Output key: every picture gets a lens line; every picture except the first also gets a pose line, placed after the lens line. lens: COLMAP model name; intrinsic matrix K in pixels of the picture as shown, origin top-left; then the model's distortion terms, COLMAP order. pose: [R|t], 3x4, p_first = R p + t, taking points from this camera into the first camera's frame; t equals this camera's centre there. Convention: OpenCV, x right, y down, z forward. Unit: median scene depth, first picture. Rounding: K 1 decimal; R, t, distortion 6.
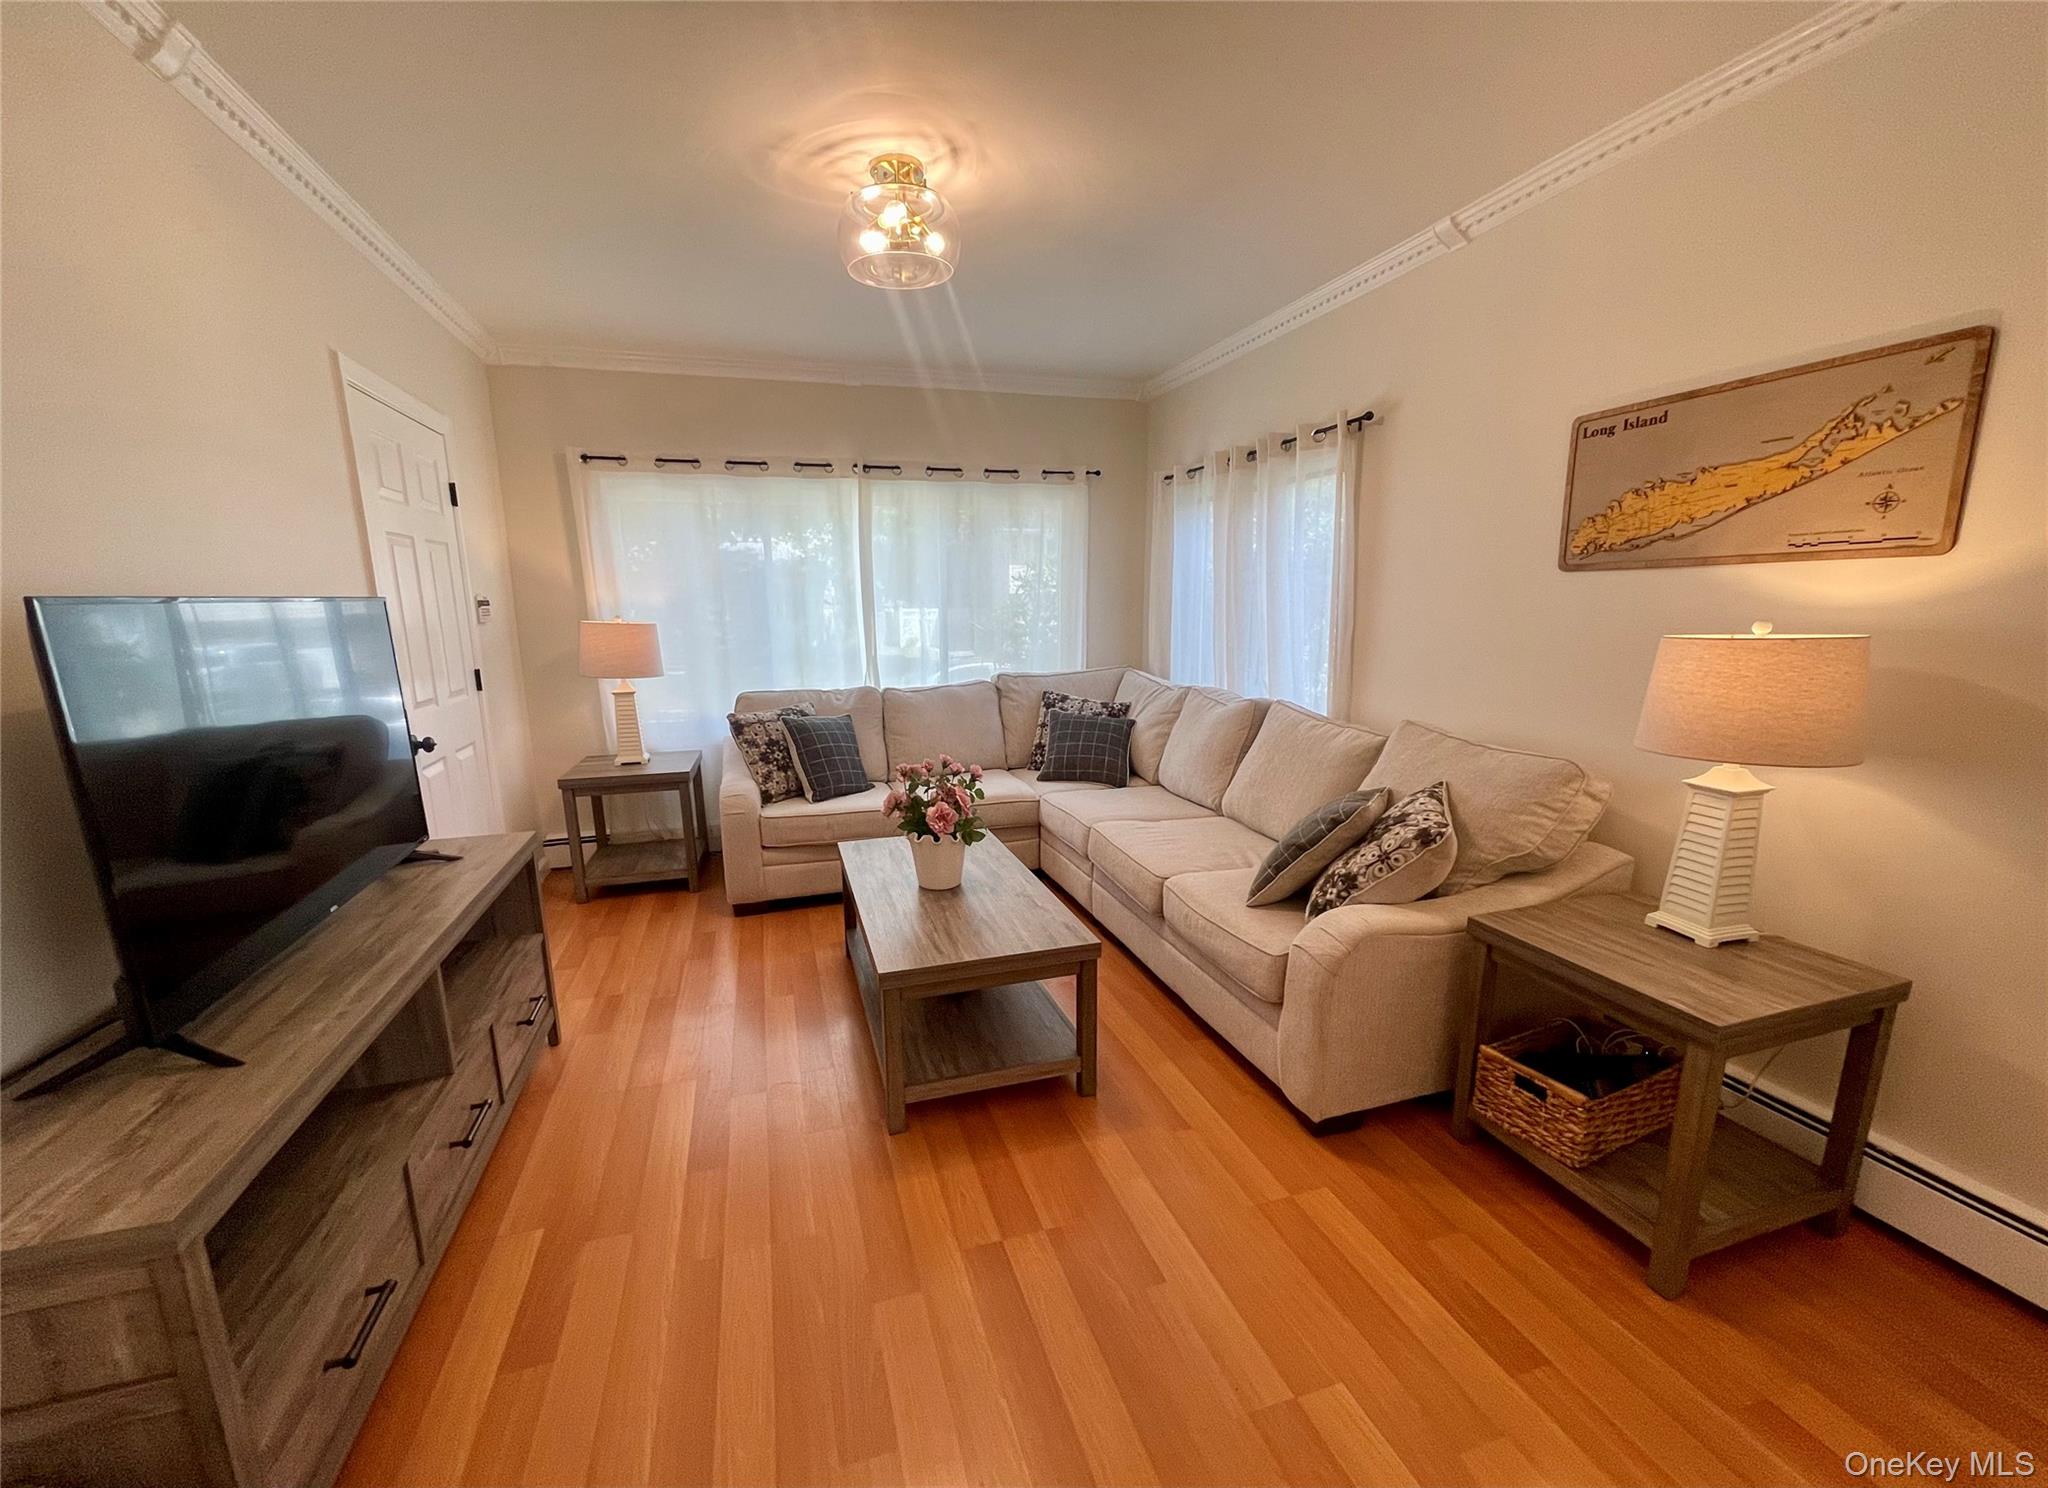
lens RADIAL K [[808.4, 0, 1034.6], [0, 808.4, 775.4], [0, 0, 1]] dist [-0.001135, -0.000649]
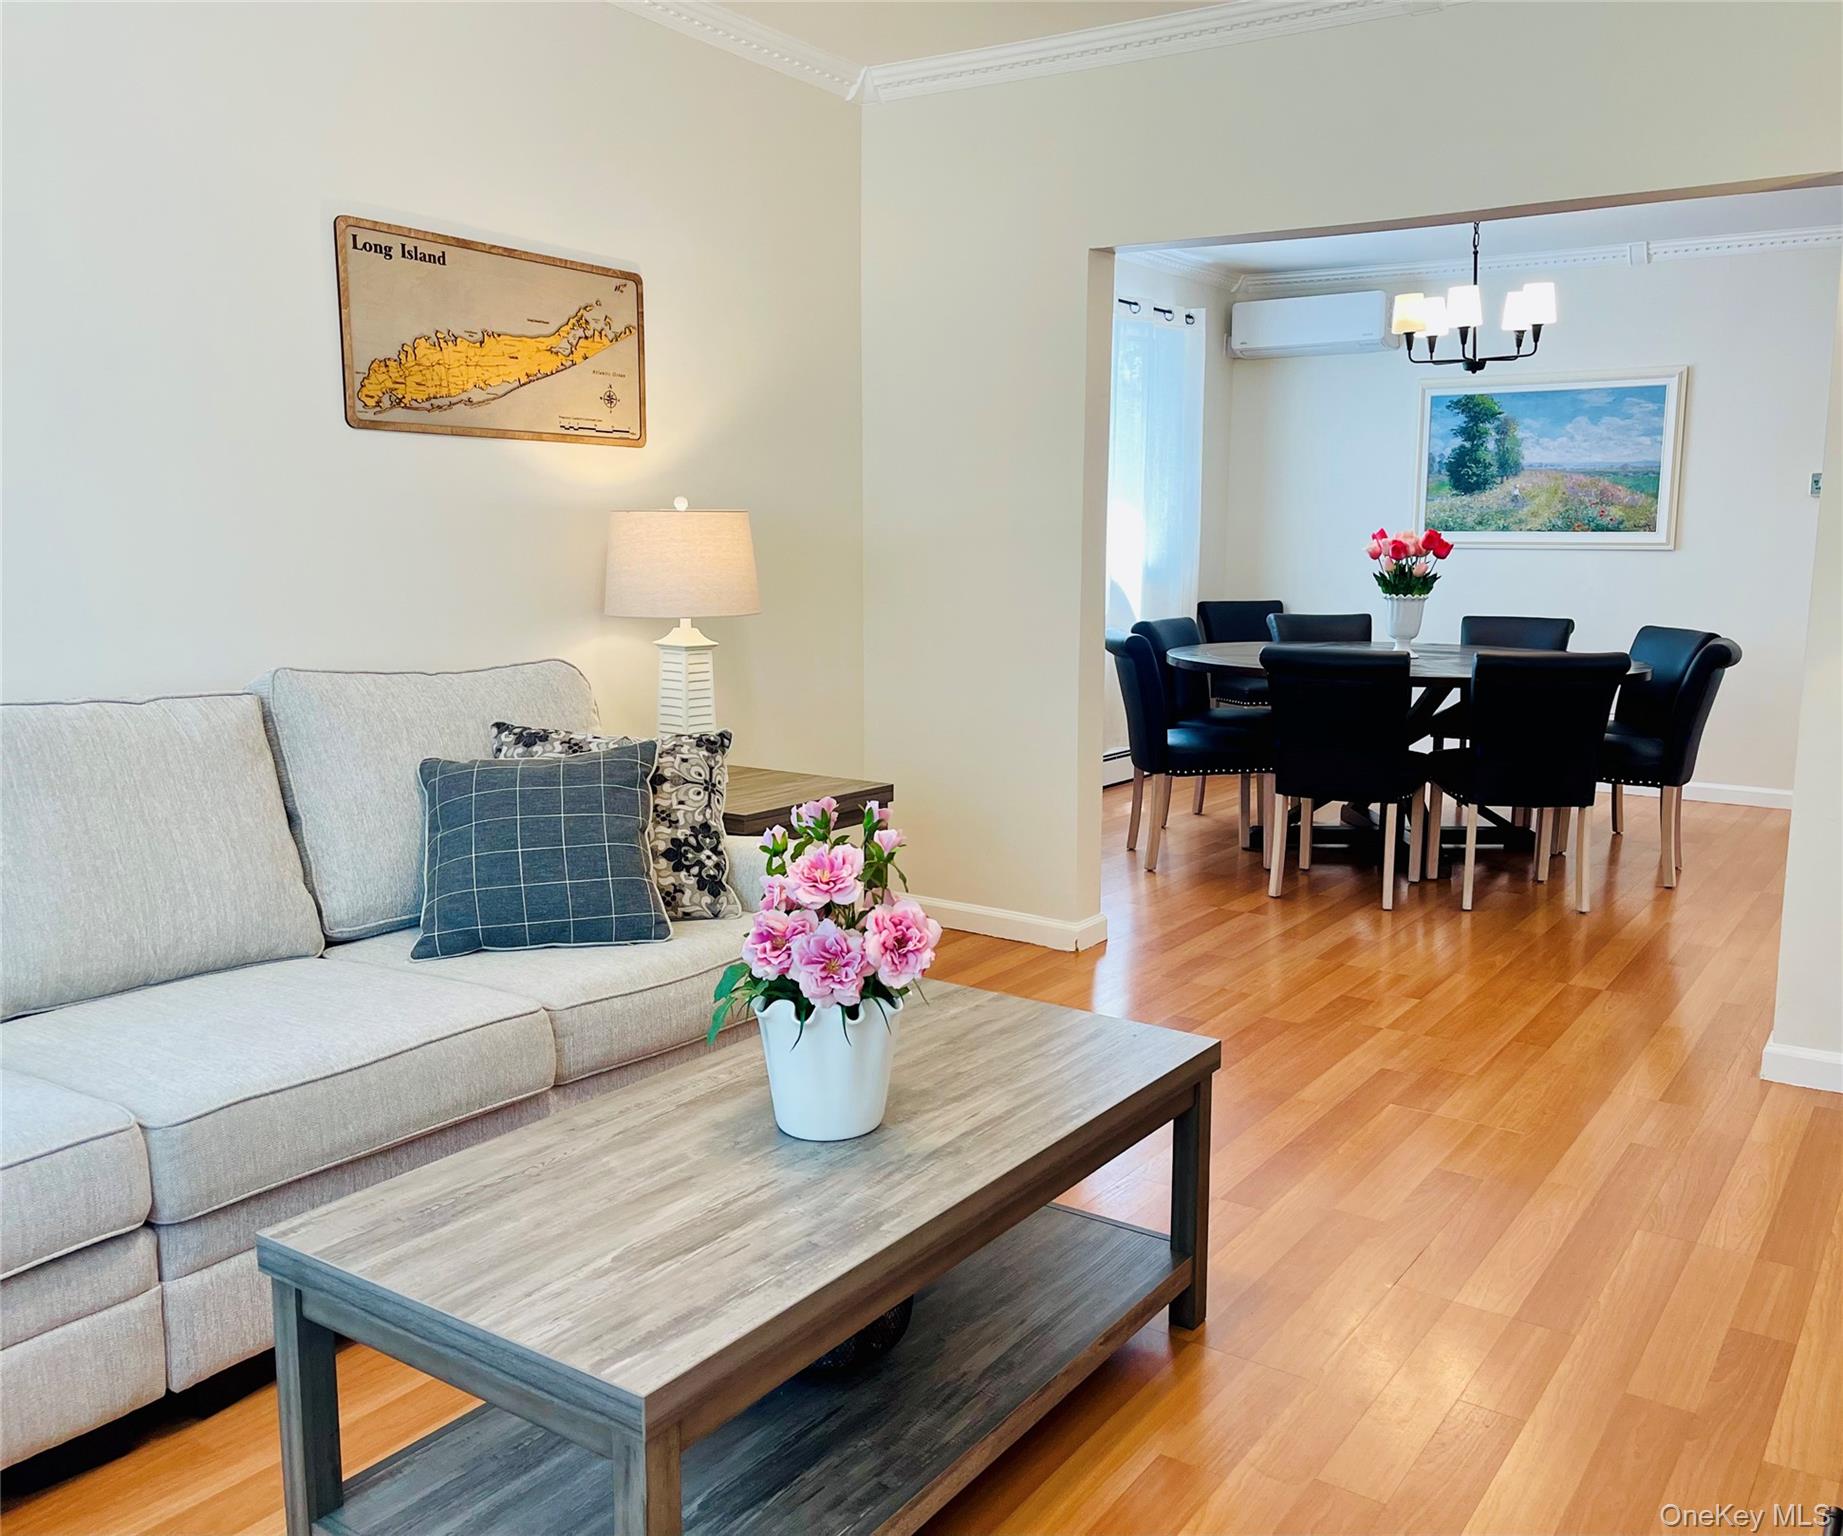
lens RADIAL K [[1549.6, 0, 932.5], [0, 1549.6, 786.4], [0, 0, 1]] dist [0.035612, 0.000796]
pose [[-0.589291, -0.132043, 0.797057, -0.731713], [0.159831, 0.948003, 0.275217, -0.227591], [-0.791953, 0.289577, -0.537545, 1.306390]]
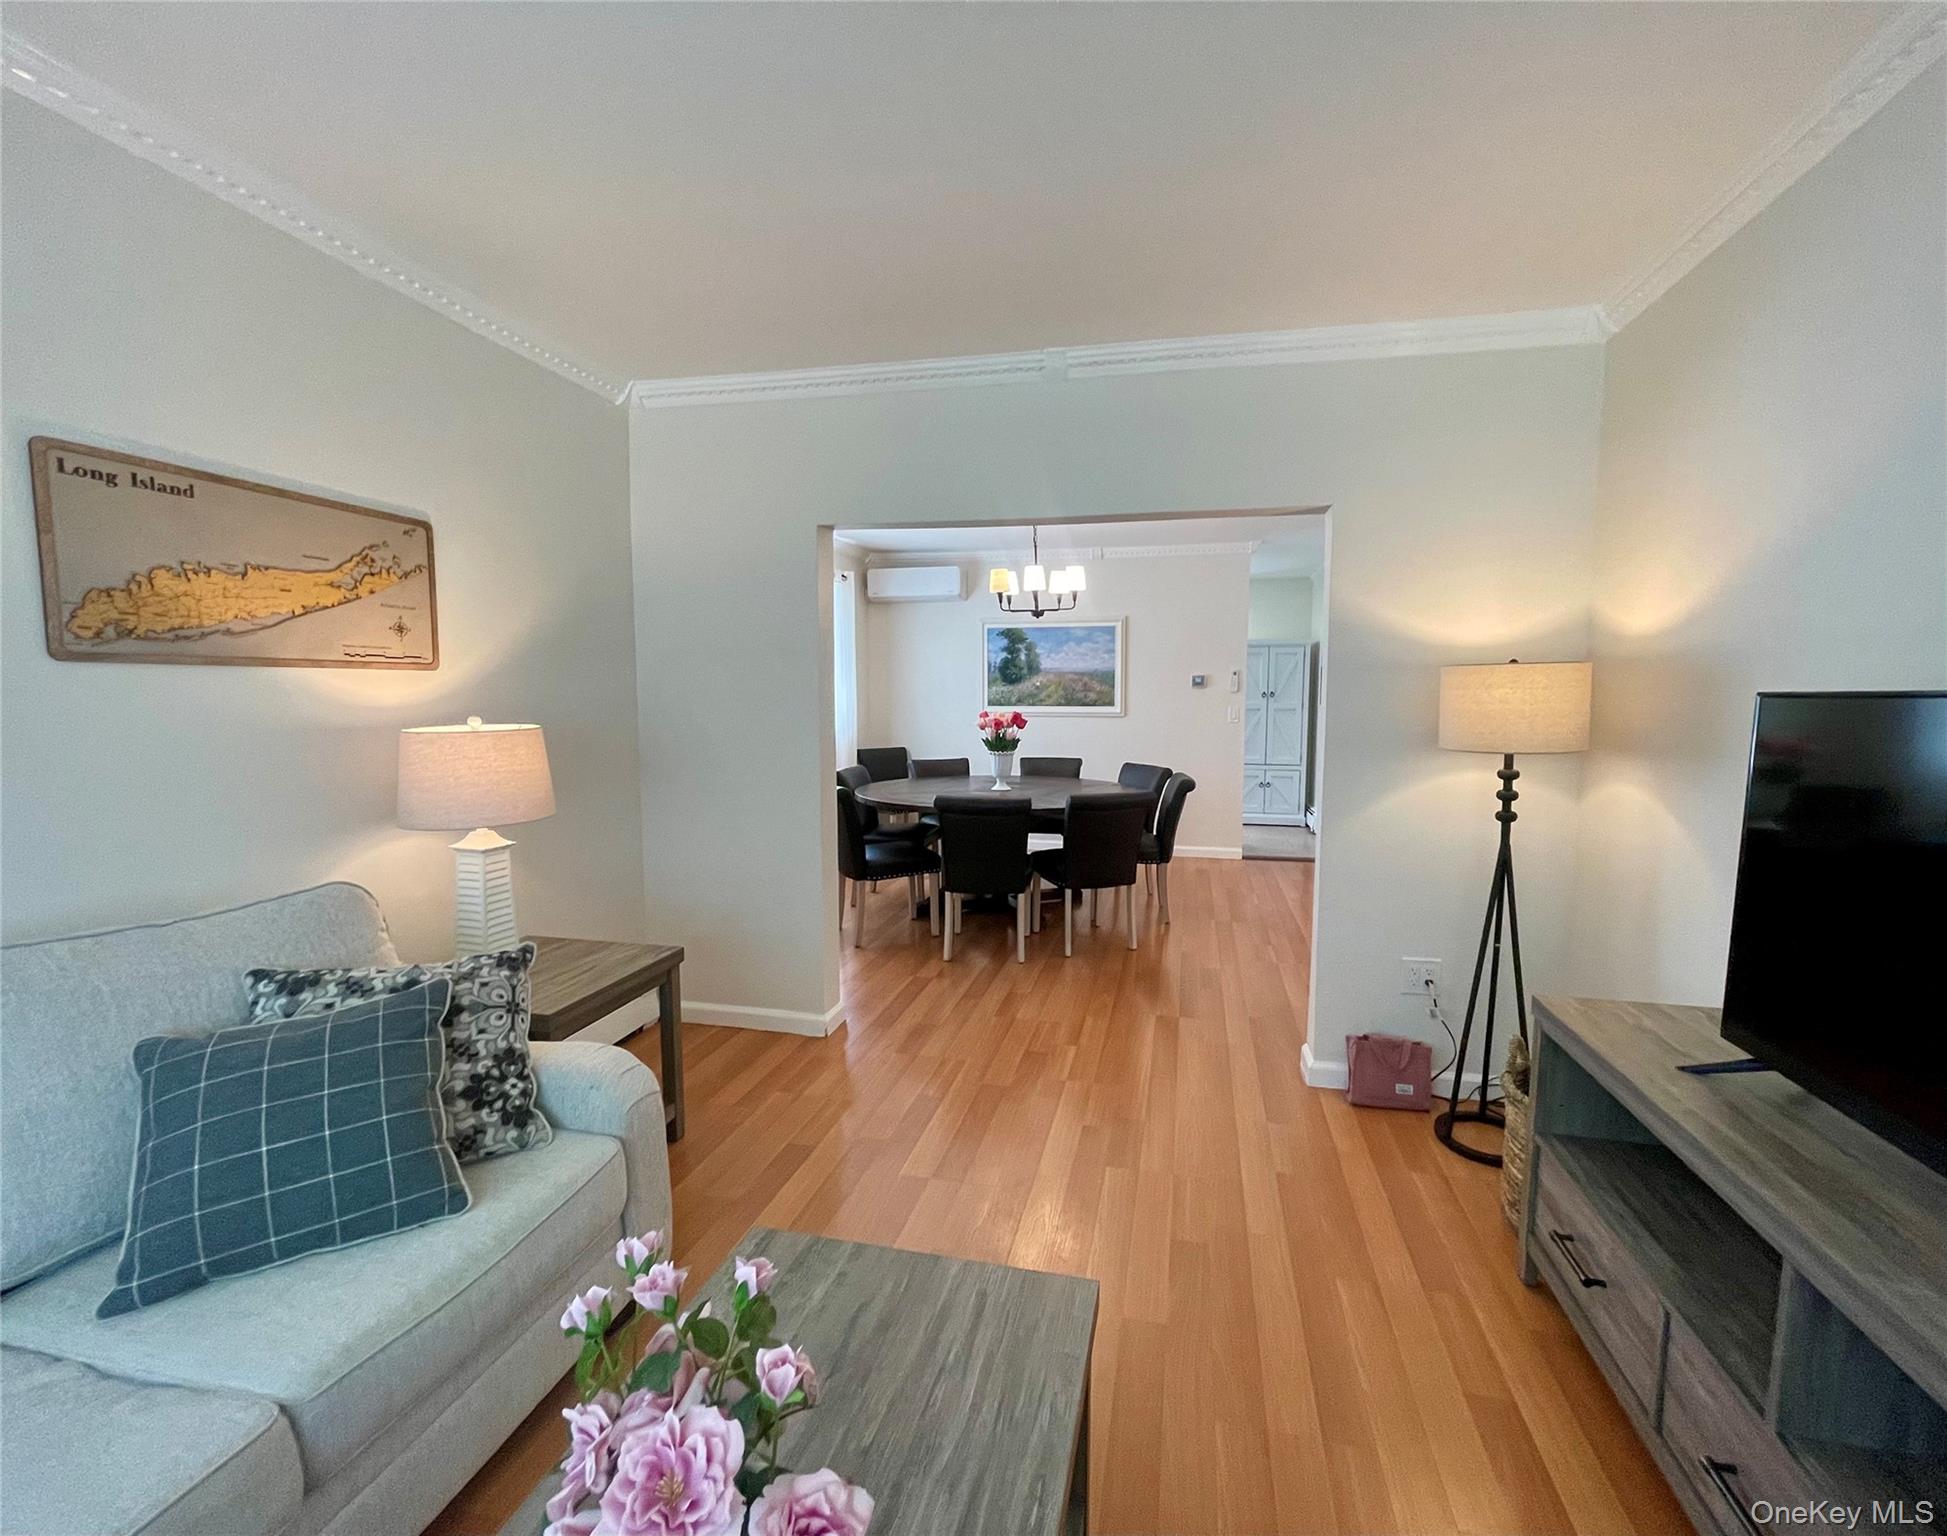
lens RADIAL K [[845.1, 0, 994.8], [0, 845.1, 759.6], [0, 0, 1]] dist [0.002513, -0.000097]
pose [[-0.847859, -0.037837, 0.528870, -0.333849], [0.113640, 0.961304, 0.250958, -0.238979], [-0.517901, 0.272878, -0.810751, 1.083992]]
